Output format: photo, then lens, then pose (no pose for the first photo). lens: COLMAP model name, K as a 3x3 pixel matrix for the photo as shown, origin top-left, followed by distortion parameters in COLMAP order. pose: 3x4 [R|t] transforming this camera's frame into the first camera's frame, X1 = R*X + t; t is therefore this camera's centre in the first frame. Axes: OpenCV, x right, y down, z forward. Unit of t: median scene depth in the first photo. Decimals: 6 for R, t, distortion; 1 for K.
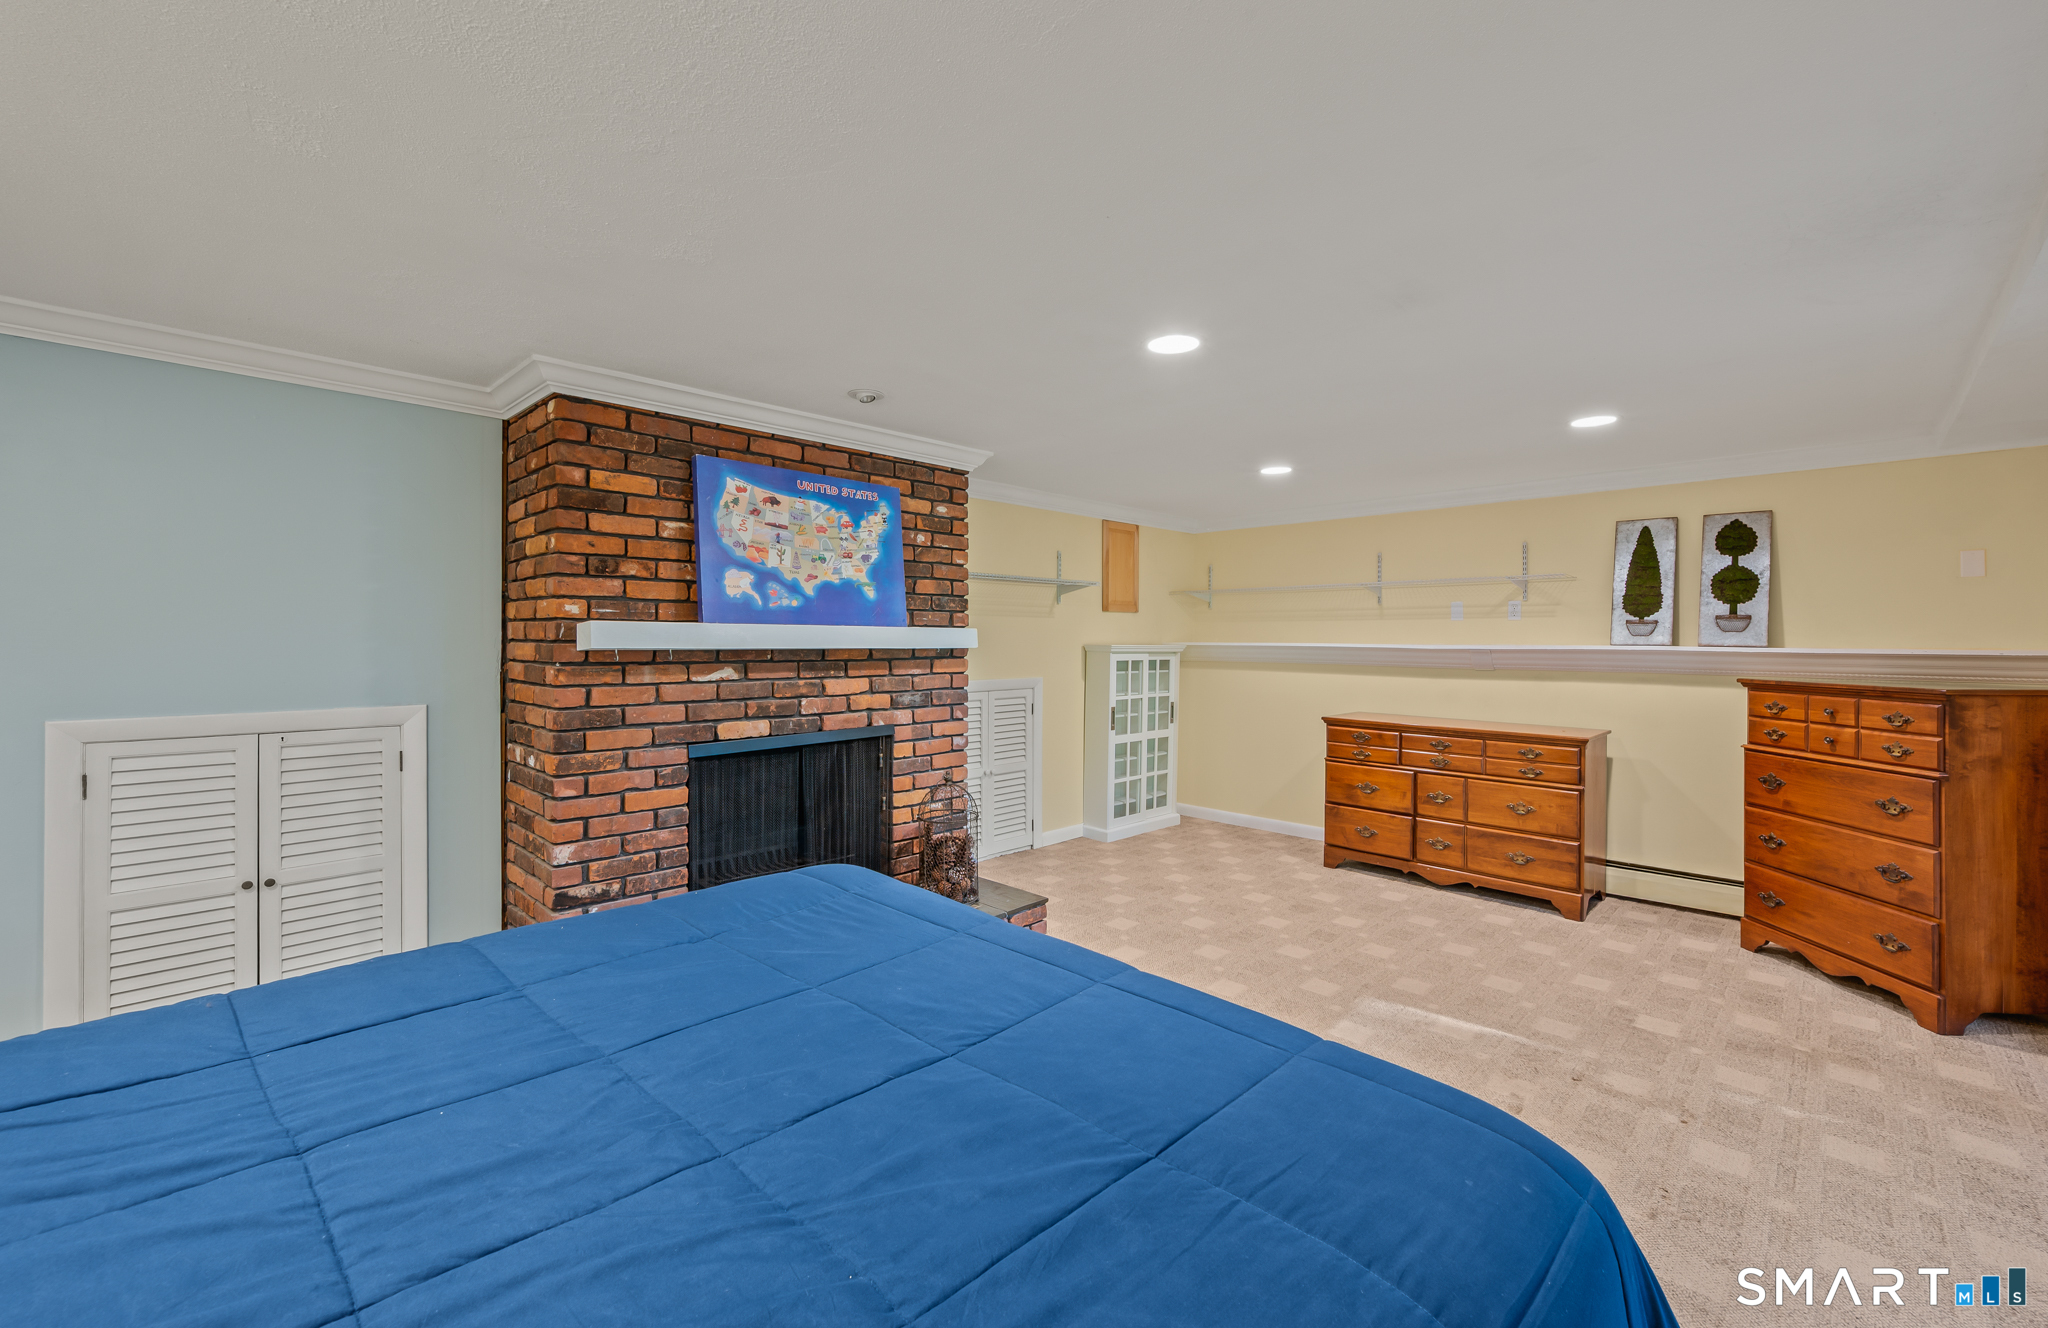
lens RADIAL K [[818.7, 0, 1027.7], [0, 818.7, 640.5], [0, 0, 1]] dist [-0.001246, -0.000192]
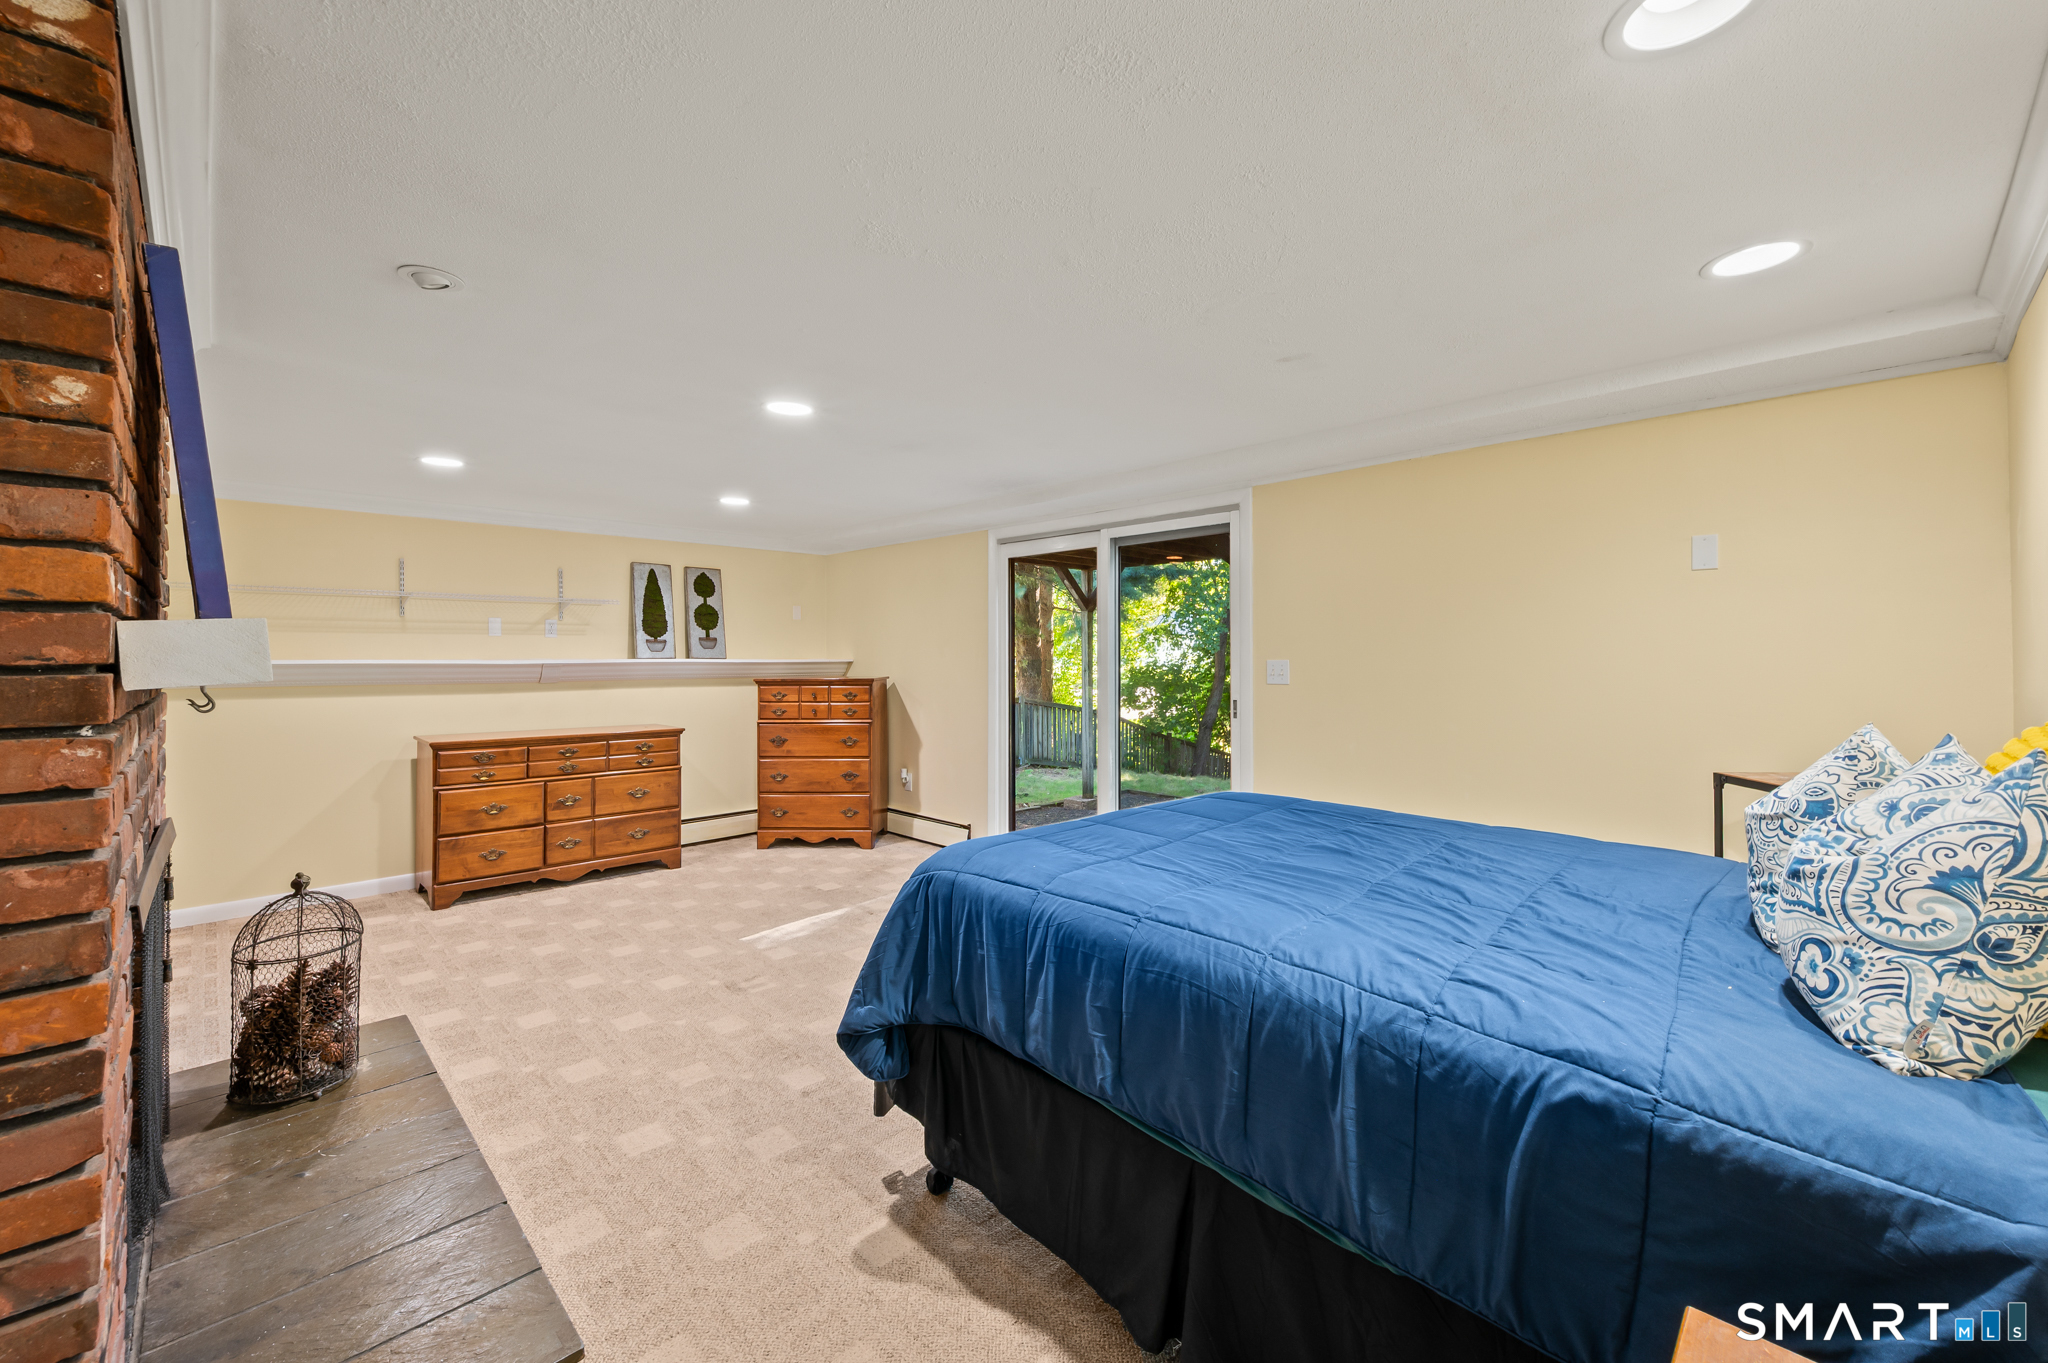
lens RADIAL K [[833.7, 0, 1032.7], [0, 833.7, 674.4], [0, 0, 1]] dist [0.000801, 0.000178]
pose [[0.000860, -0.020780, 0.999784, -0.628283], [0.009596, 0.999738, 0.020771, 0.009321], [-0.999954, 0.009576, 0.001059, 0.410008]]
